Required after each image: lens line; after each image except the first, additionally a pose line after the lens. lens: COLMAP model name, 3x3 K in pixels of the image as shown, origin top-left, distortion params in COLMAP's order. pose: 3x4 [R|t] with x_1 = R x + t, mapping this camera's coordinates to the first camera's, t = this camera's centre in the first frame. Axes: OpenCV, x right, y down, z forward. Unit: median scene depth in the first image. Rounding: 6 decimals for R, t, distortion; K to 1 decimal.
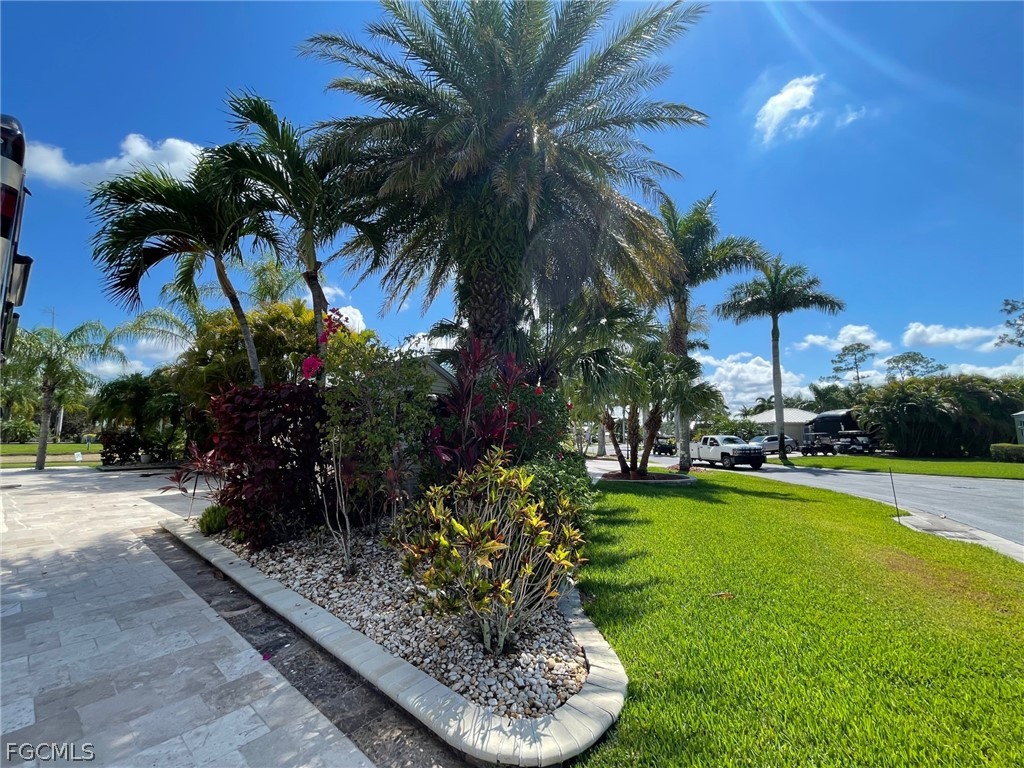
lens RADIAL K [[414.0, 0, 509.3], [0, 414.0, 390.0], [0, 0, 1]] dist [0.000389, -0.000935]
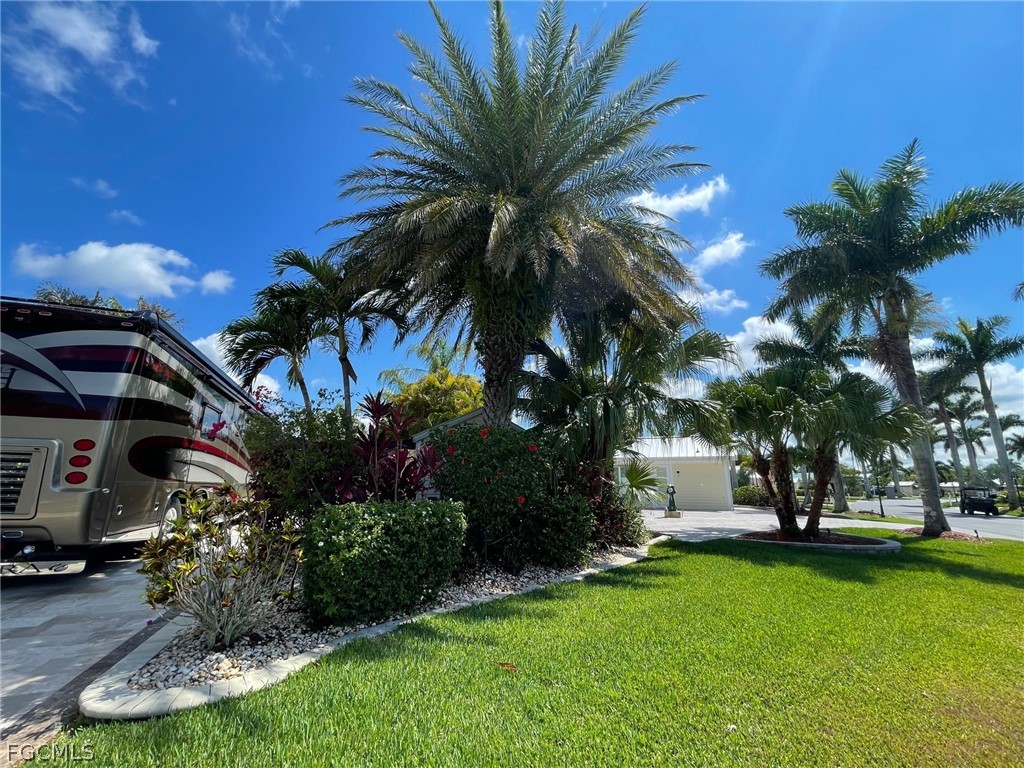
lens RADIAL K [[414.0, 0, 509.3], [0, 414.0, 390.0], [0, 0, 1]] dist [0.000389, -0.000935]
pose [[0.846036, -0.124833, -0.518305, 1.323487], [0.059976, 0.988314, -0.140133, 0.087140], [0.529741, 0.087472, 0.843637, 0.325005]]
